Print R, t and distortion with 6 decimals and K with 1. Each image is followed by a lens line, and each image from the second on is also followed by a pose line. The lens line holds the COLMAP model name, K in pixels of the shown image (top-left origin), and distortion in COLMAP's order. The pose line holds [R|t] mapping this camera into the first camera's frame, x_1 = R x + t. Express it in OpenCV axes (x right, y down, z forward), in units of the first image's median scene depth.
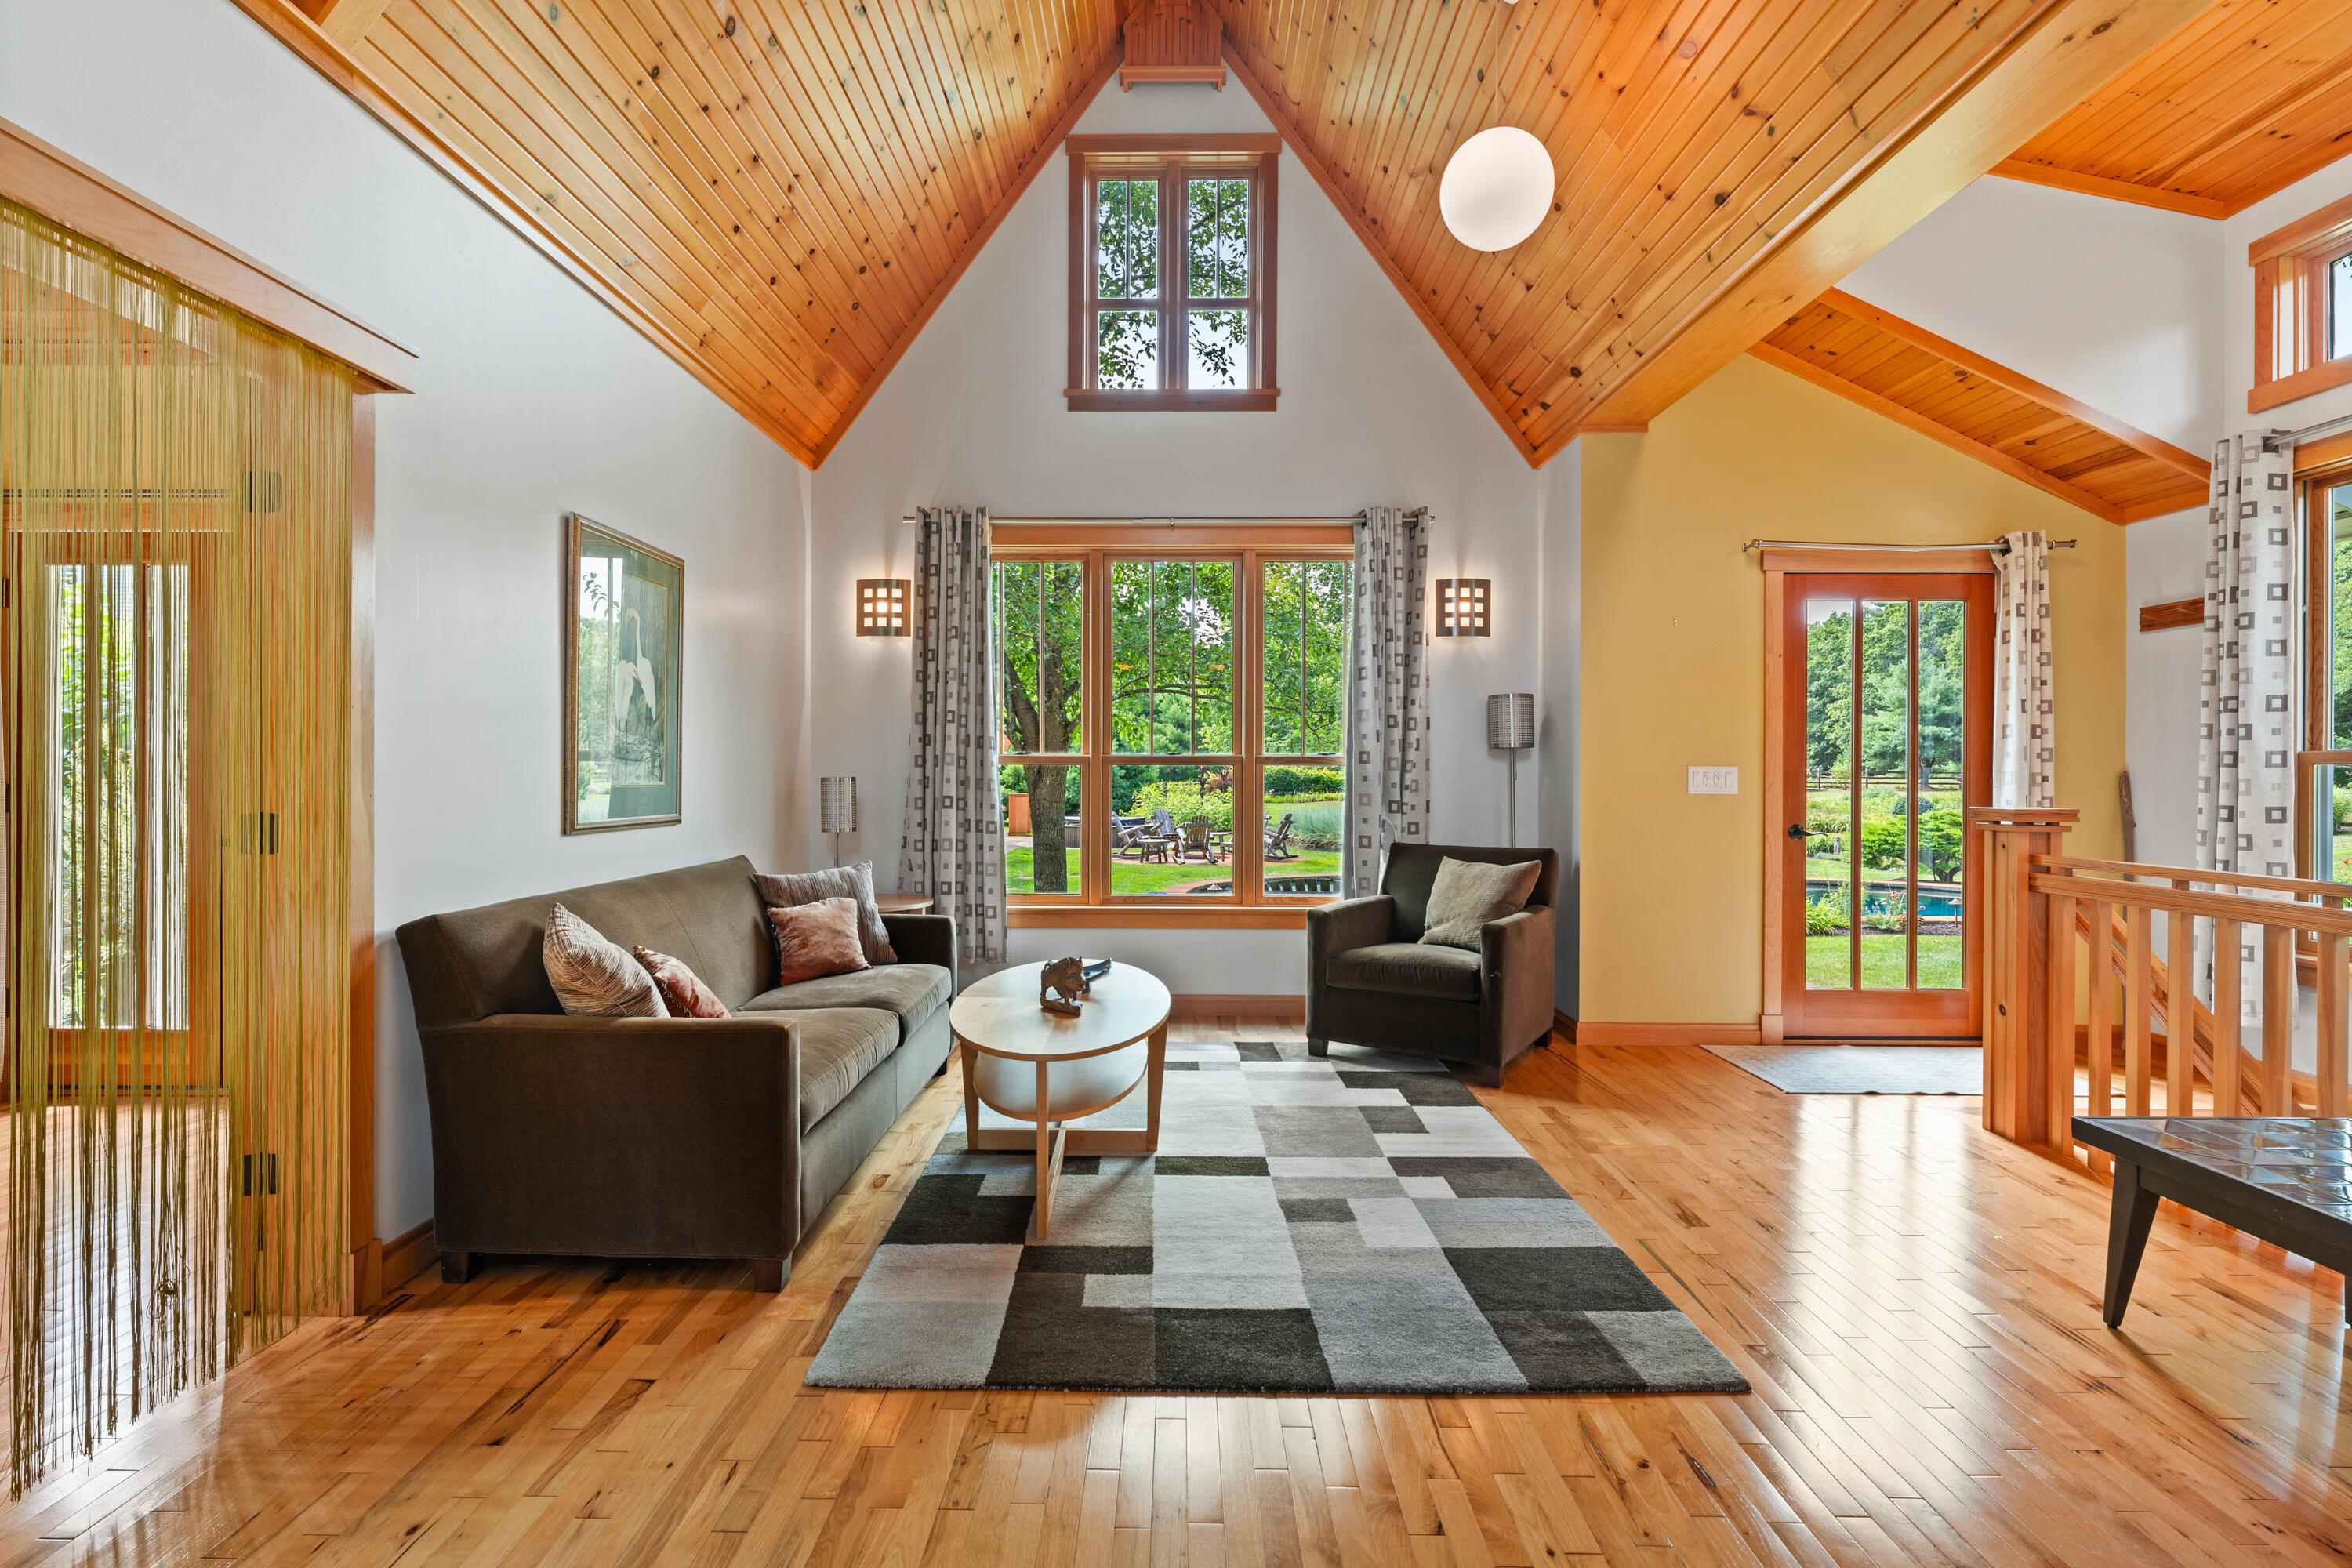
lens RADIAL K [[1113.5, 0, 1176.0], [0, 1113.5, 784.0], [0, 0, 1]] dist [-0.001328, -0.000387]
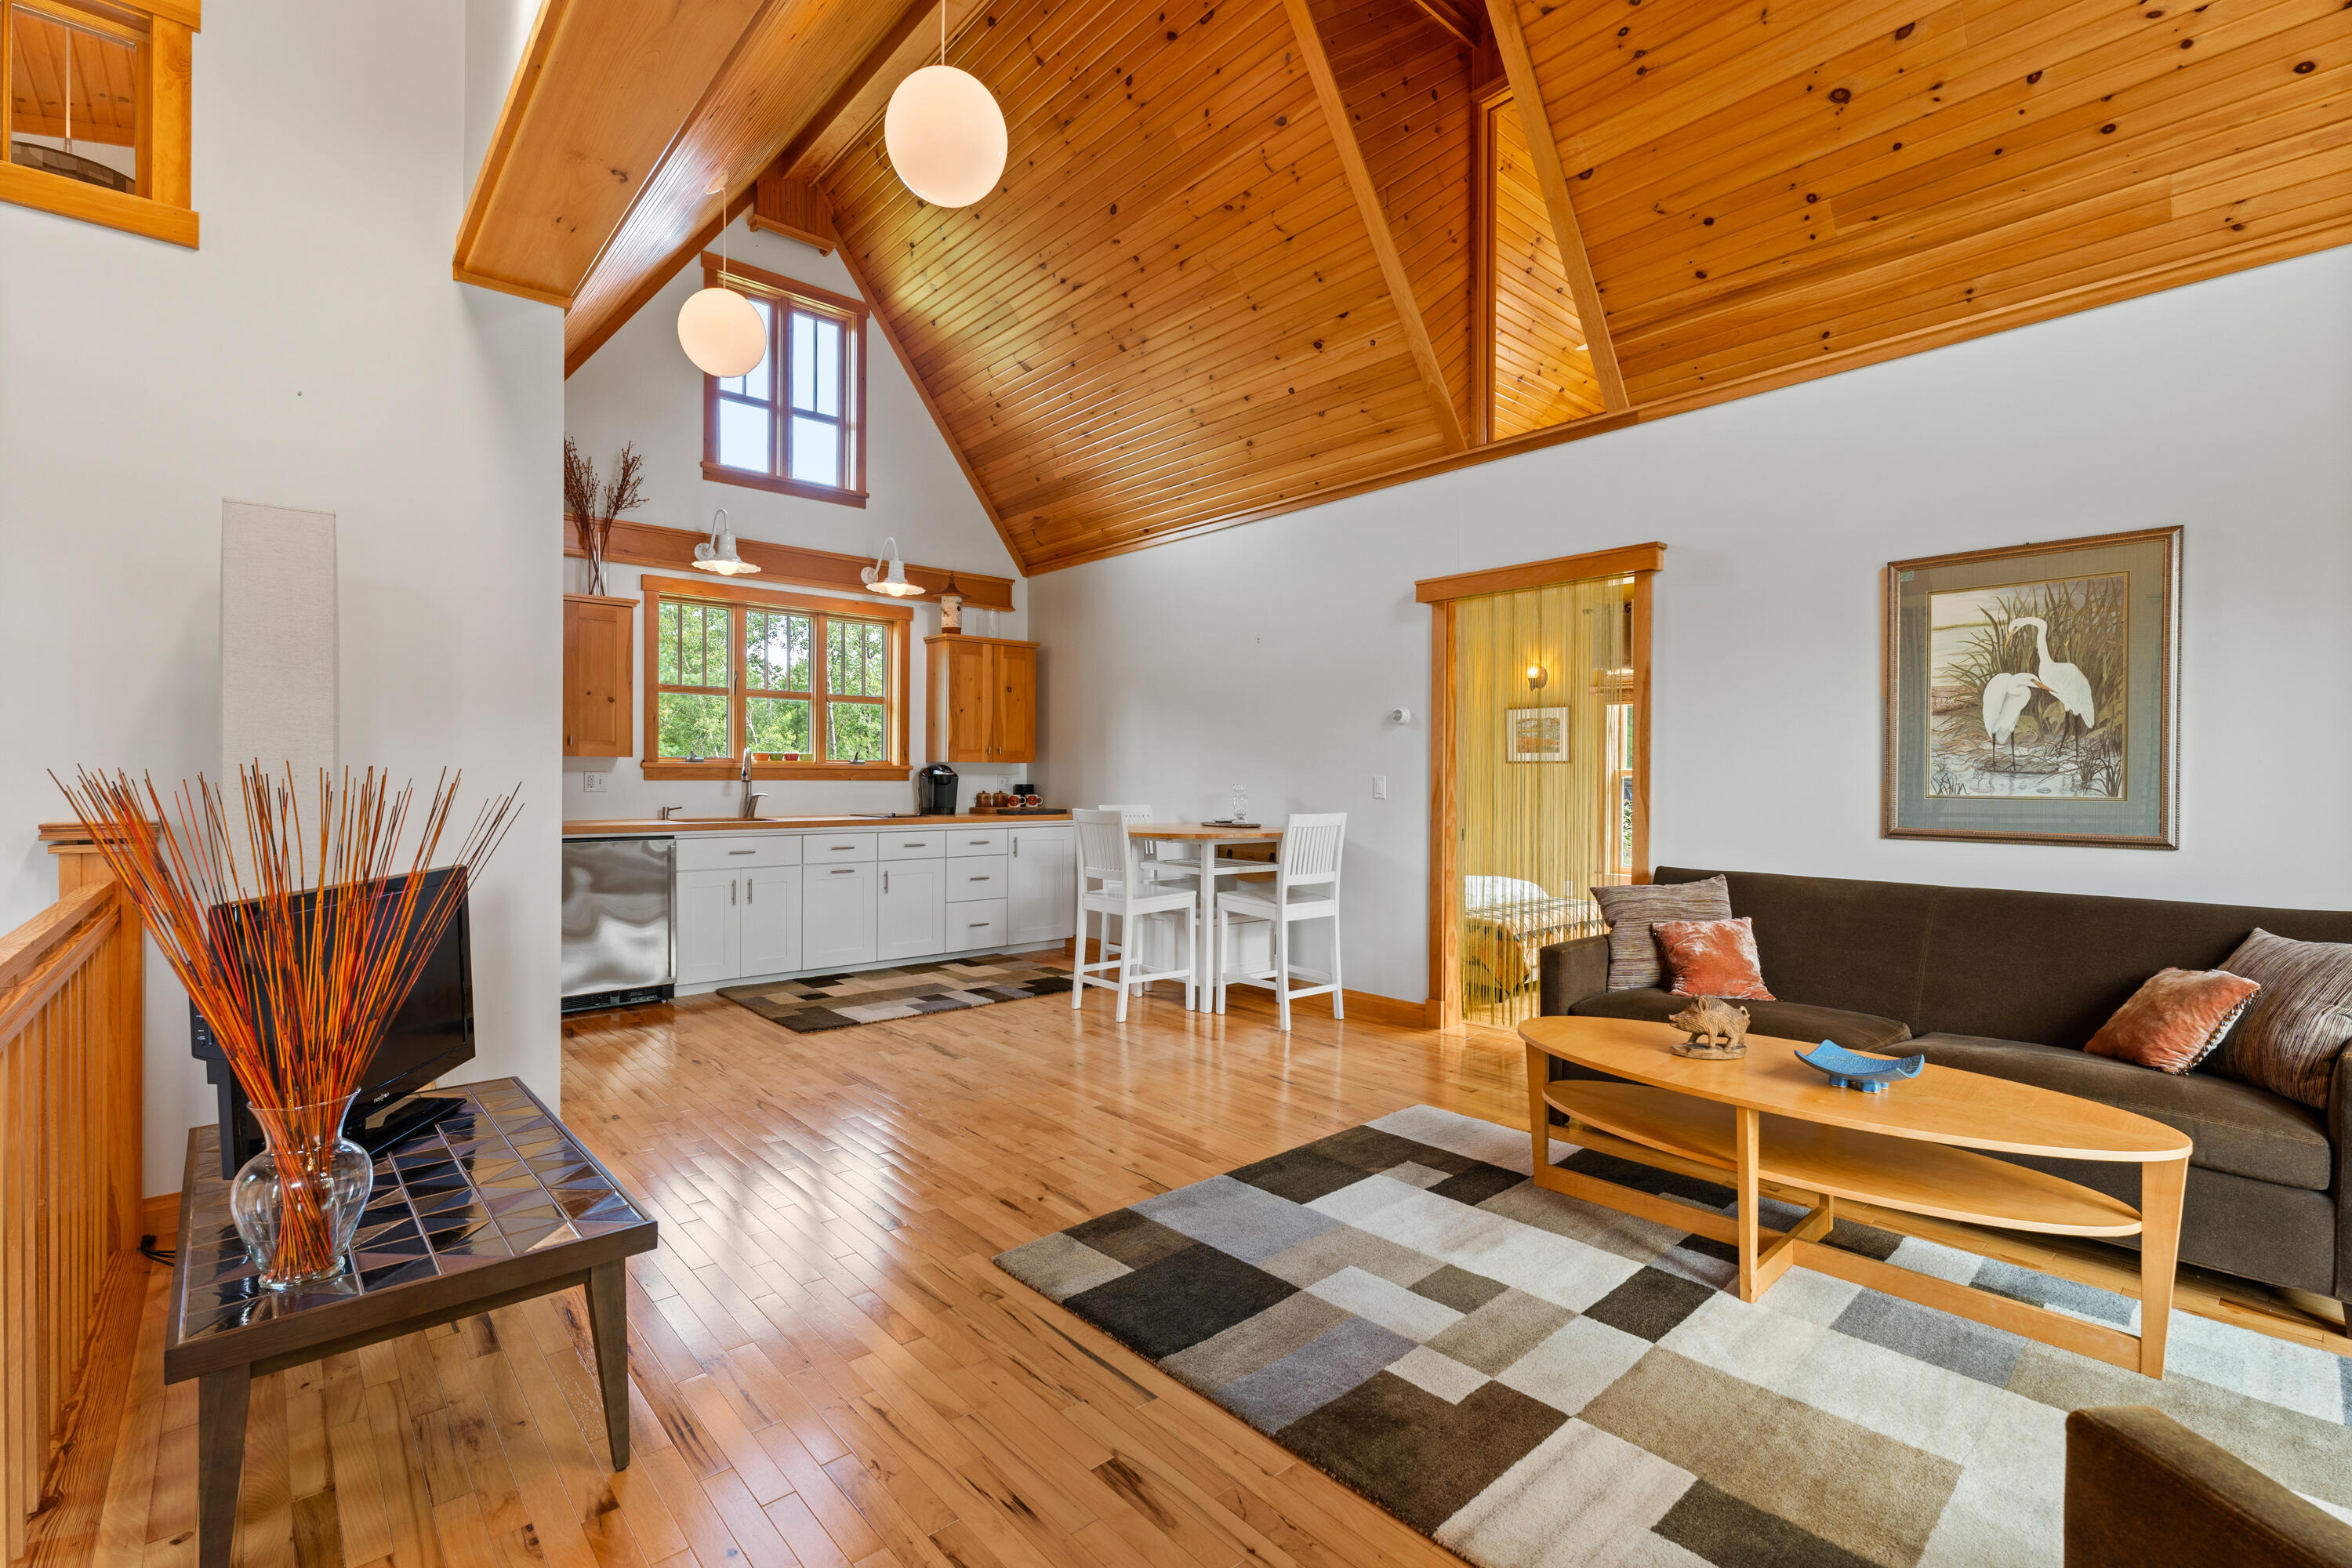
lens RADIAL K [[1033.7, 0, 1176.0], [0, 1033.7, 784.0], [0, 0, 1]] dist [0.000200, 0.000019]
pose [[-0.739688, -0.001881, -0.672947, 0.520704], [-0.012684, 0.999857, 0.011147, -0.010708], [0.672830, 0.016782, -0.739607, 0.900706]]
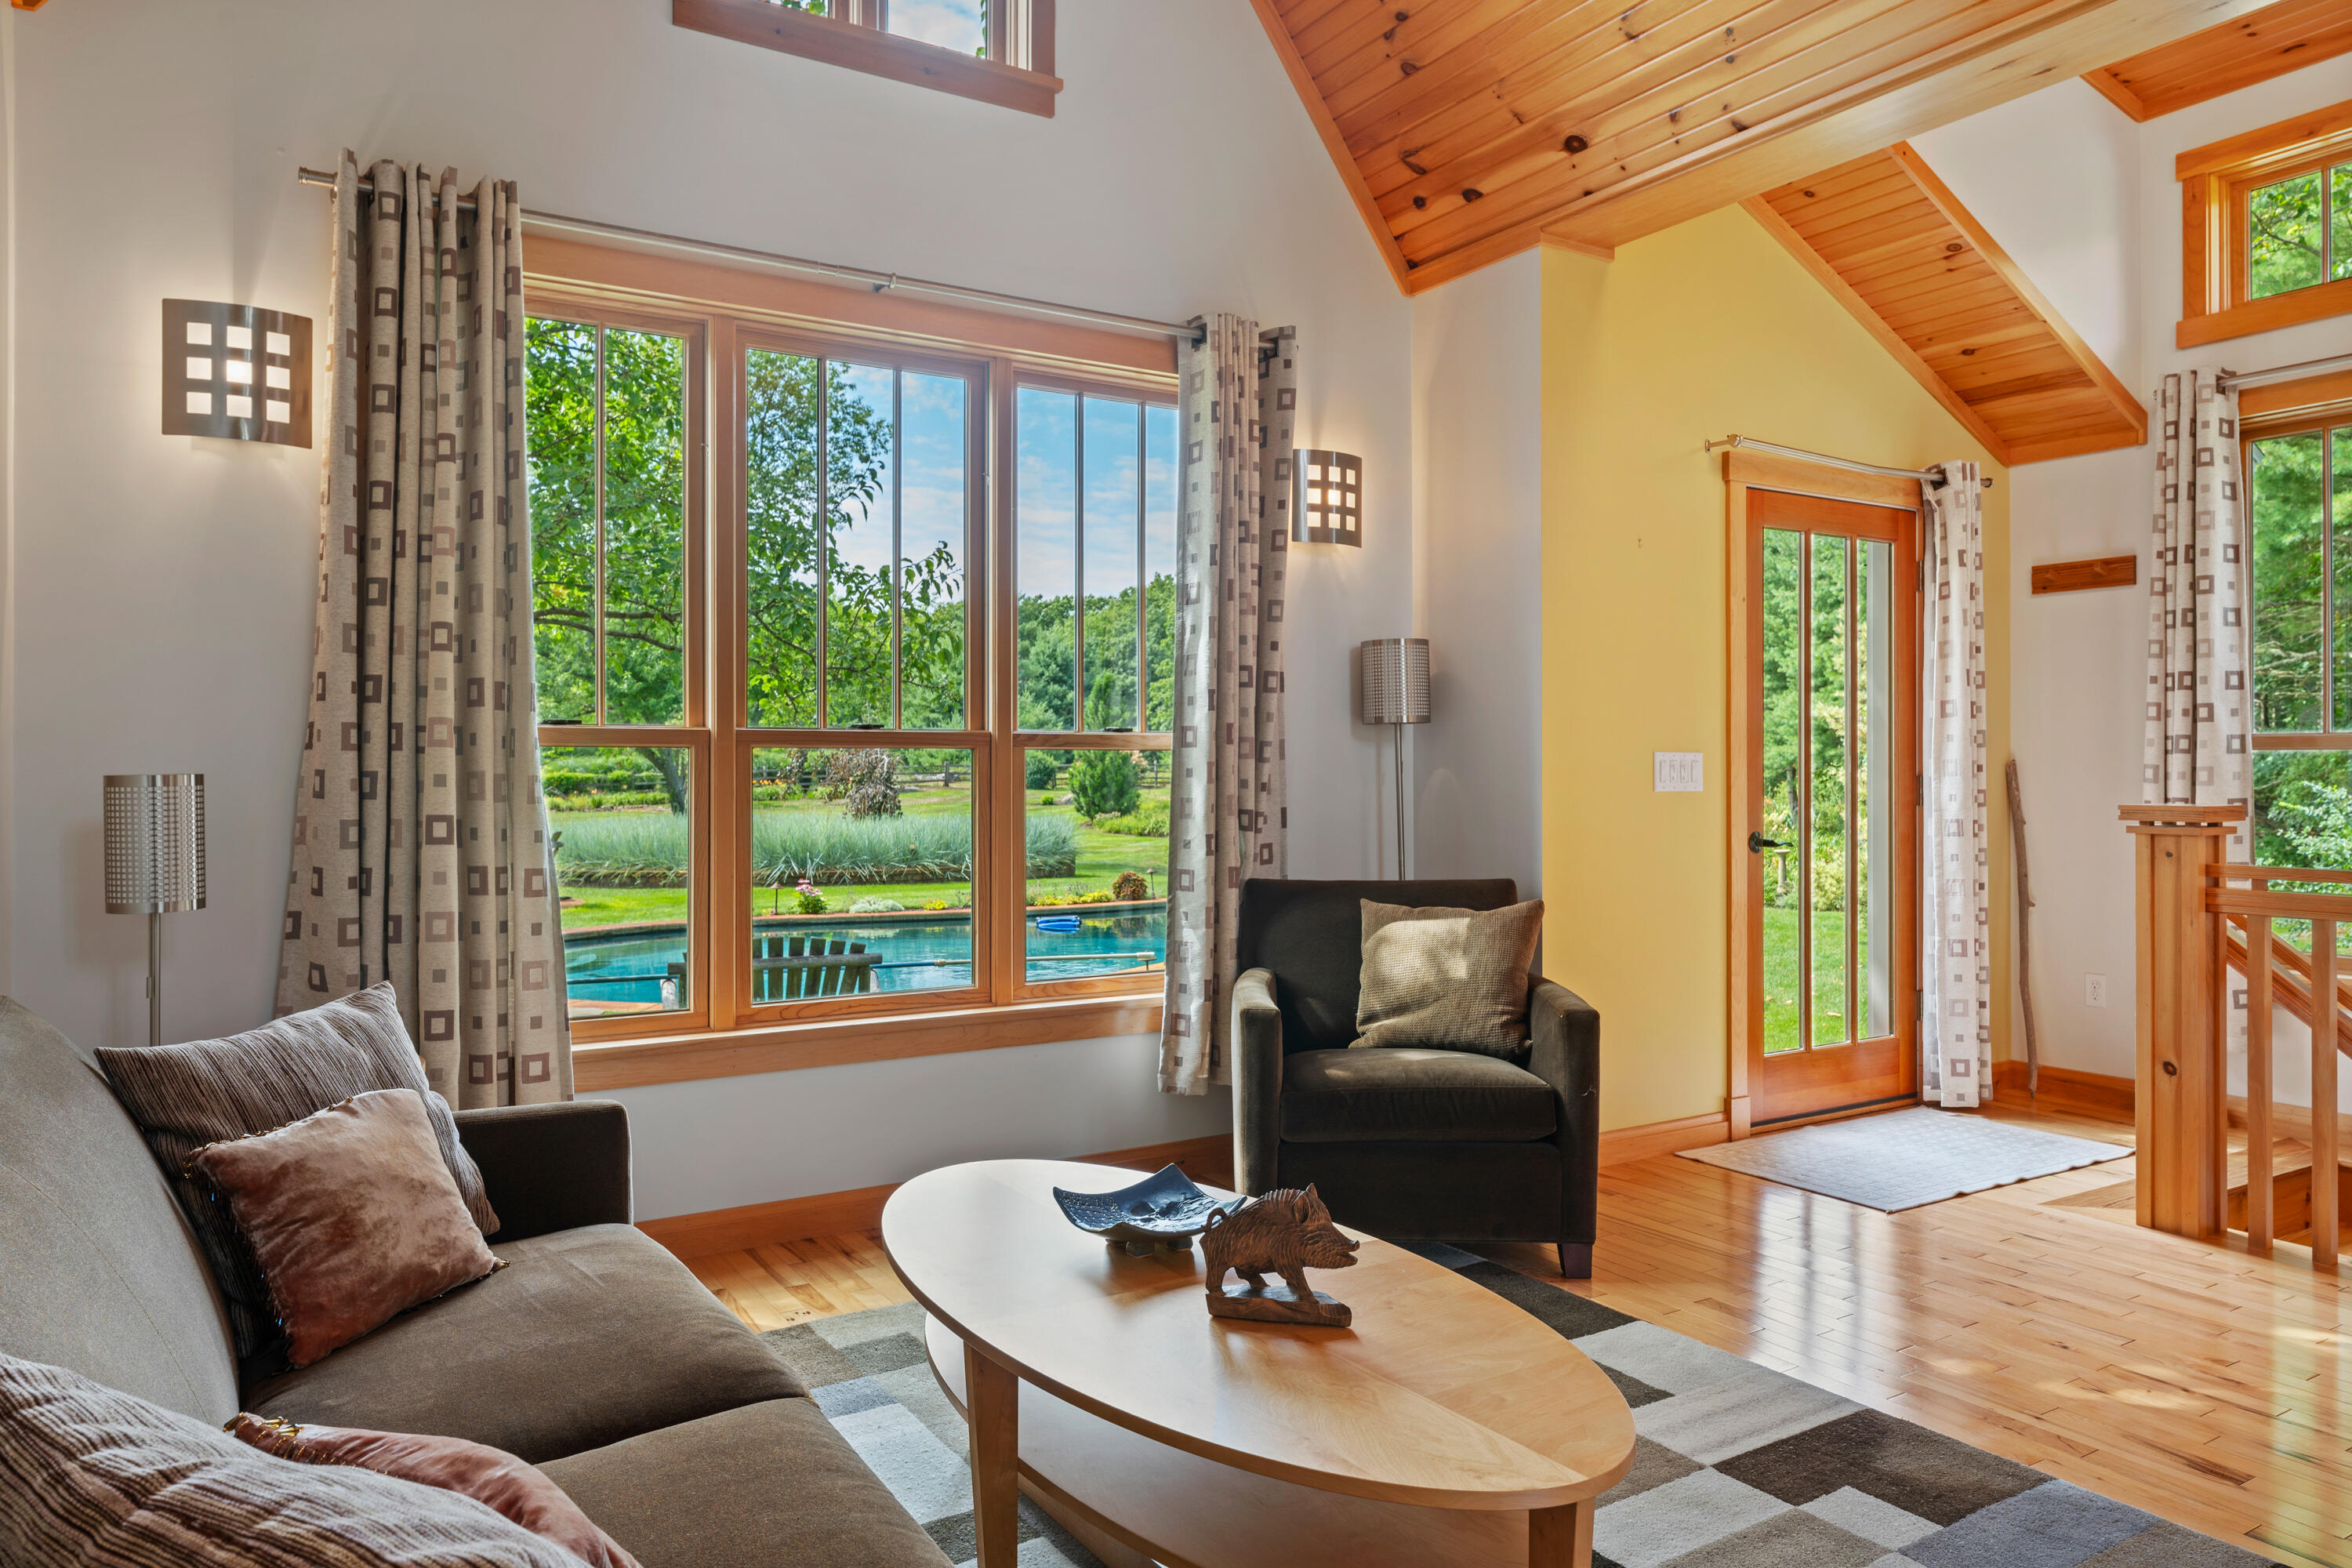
lens RADIAL K [[1531.3, 0, 1179.2], [0, 1531.3, 769.7], [0, 0, 1]] dist [0.000188, 0.000483]
pose [[0.847240, -0.003838, 0.531197, -0.301529], [0.008545, 0.999943, -0.006404, -0.001234], [-0.531142, 0.009965, 0.847224, 0.355960]]
